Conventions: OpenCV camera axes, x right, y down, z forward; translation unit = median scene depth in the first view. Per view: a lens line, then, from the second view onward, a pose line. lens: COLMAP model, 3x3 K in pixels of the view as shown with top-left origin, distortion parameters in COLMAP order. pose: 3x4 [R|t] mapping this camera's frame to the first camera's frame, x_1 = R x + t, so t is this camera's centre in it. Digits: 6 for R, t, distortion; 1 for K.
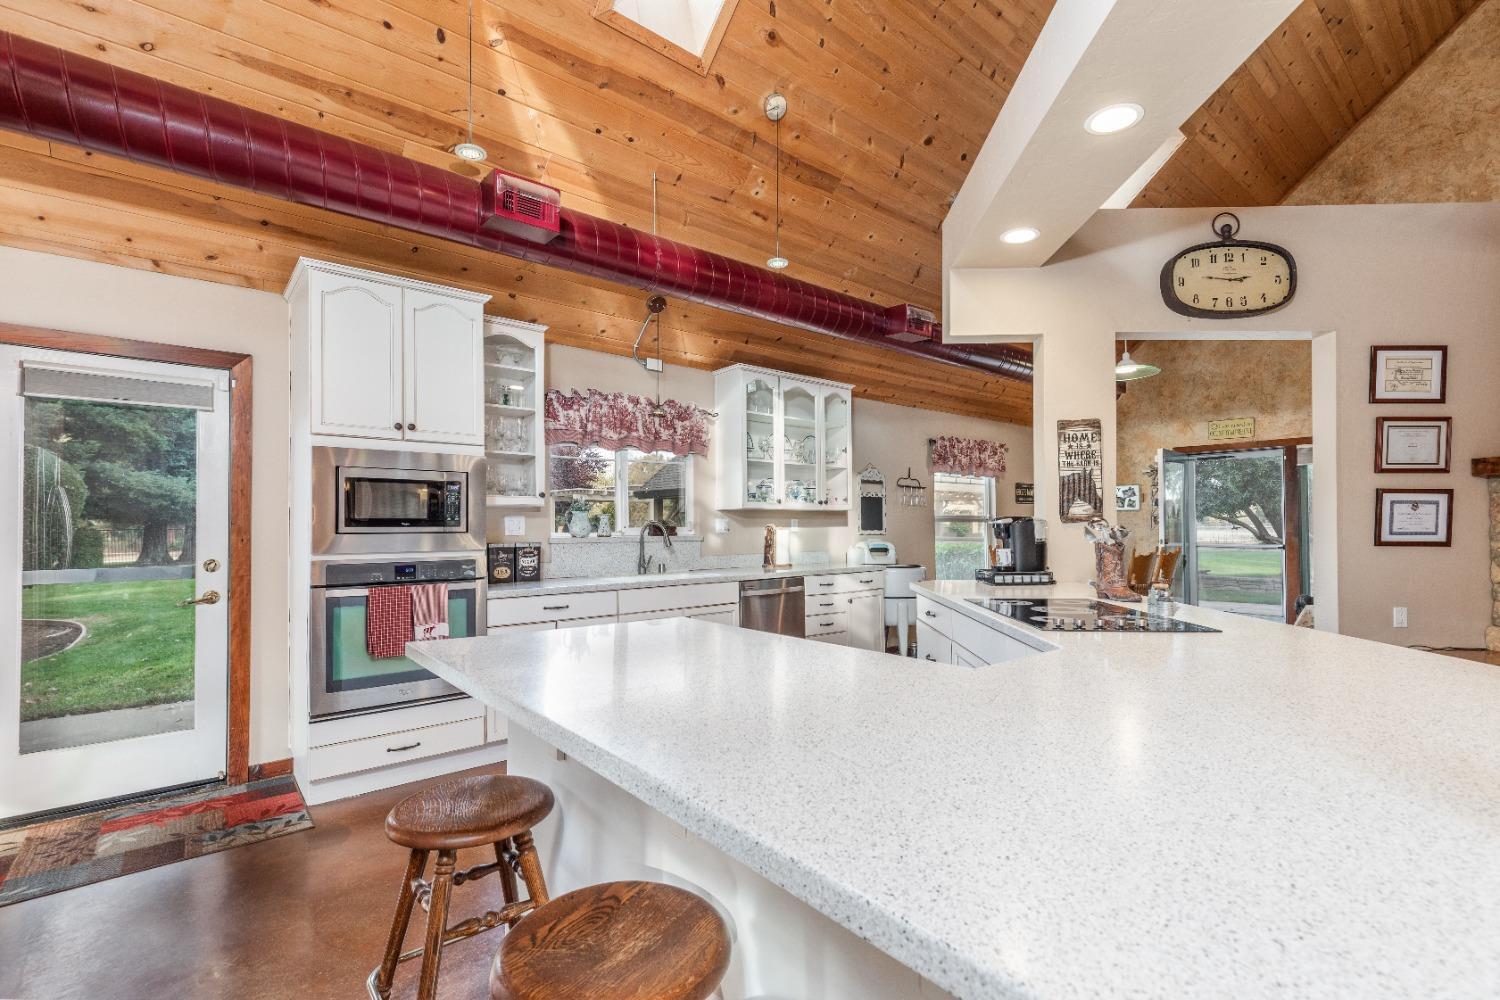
lens RADIAL K [[686.9, 0, 737.2], [0, 686.9, 515.1], [0, 0, 1]] dist [-0.008881, -0.000692]
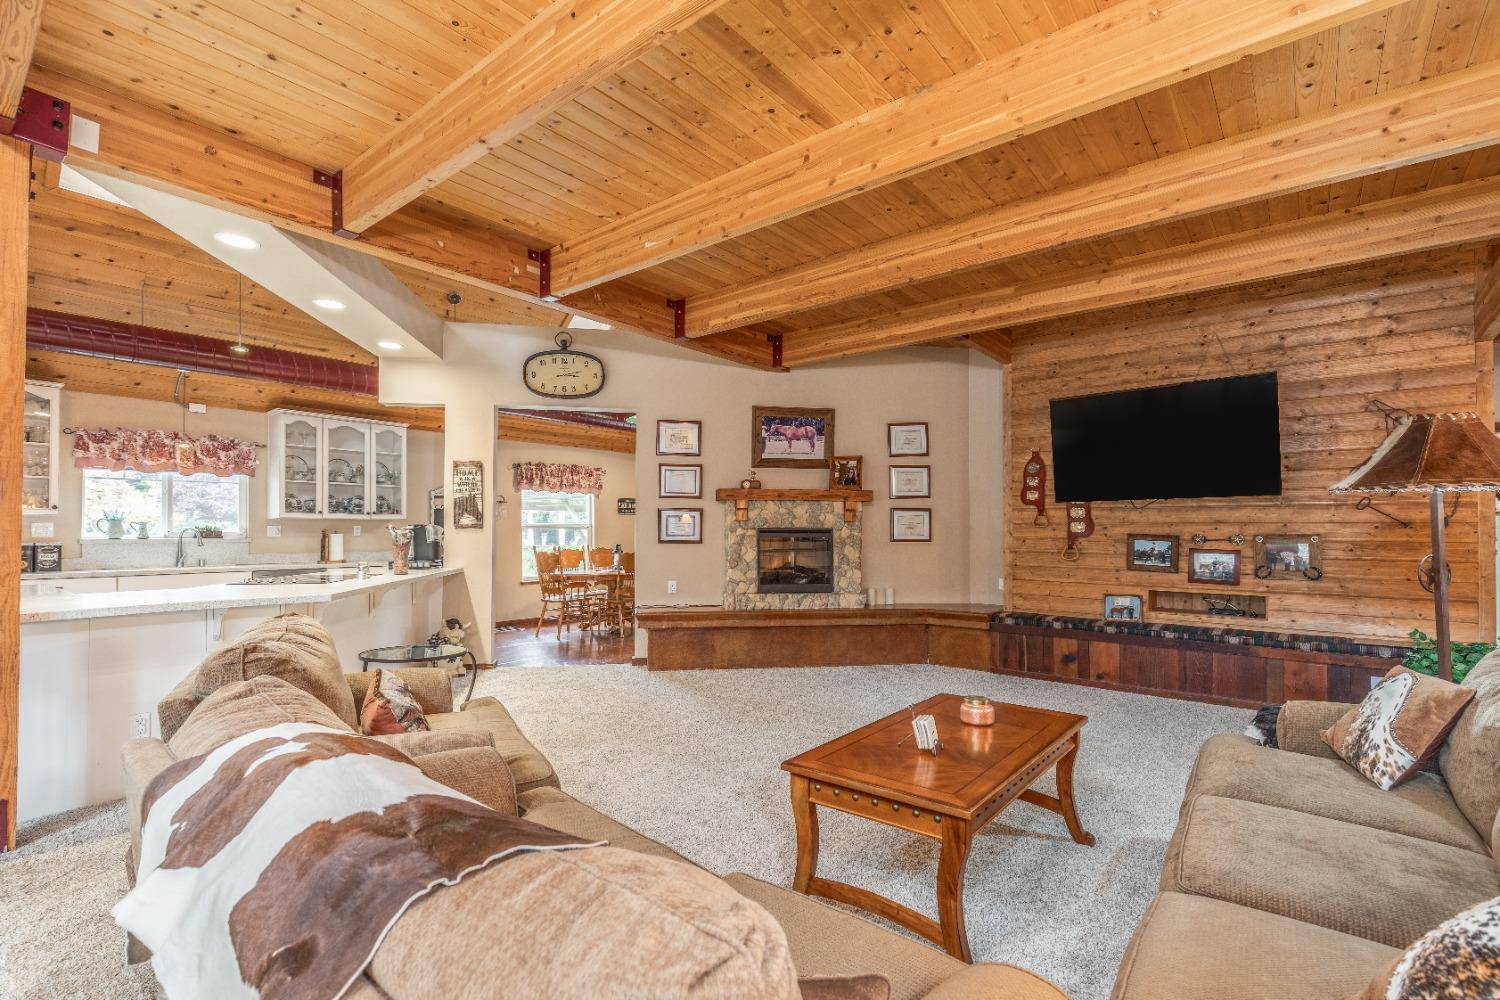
lens RADIAL K [[686.9, 0, 740.8], [0, 686.9, 523.6], [0, 0, 1]] dist [-0.008881, -0.000692]
pose [[0.976567, 0.003500, 0.215185, 0.775883], [-0.003616, 0.999993, 0.000146, -0.002462], [-0.215183, -0.000920, 0.976573, -0.633553]]
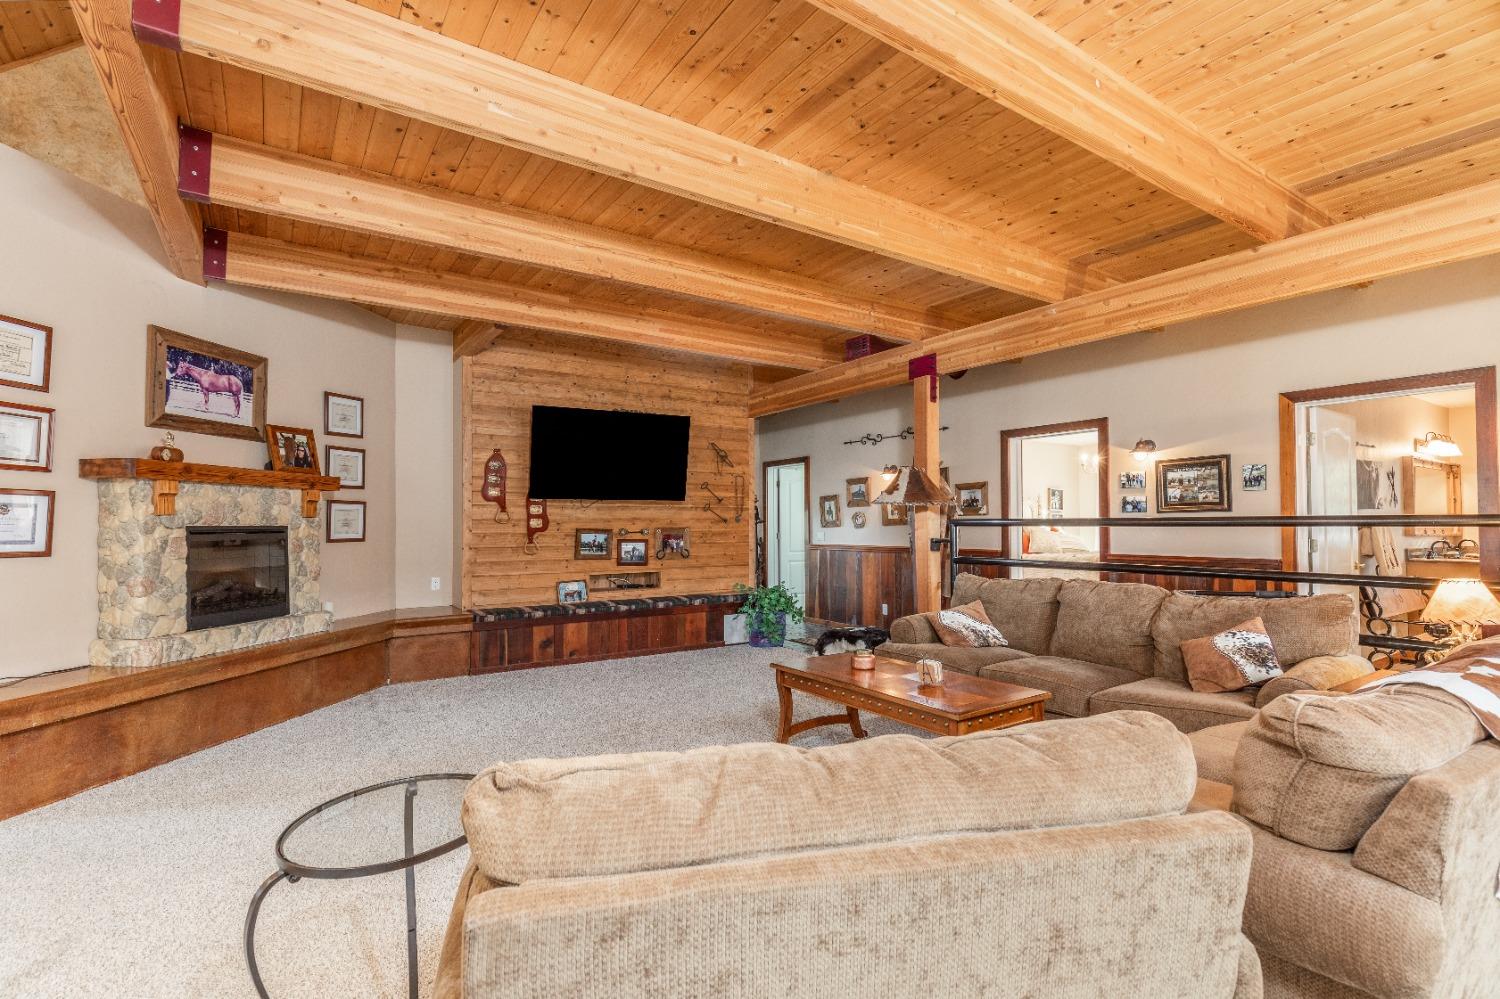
lens RADIAL K [[686.9, 0, 738.9], [0, 686.9, 506.9], [0, 0, 1]] dist [-0.008881, -0.000692]
pose [[0.075644, 0.023183, 0.996865, 0.236668], [-0.002275, 0.999731, -0.023077, 0.000806], [-0.997132, -0.000522, 0.075677, 0.045661]]
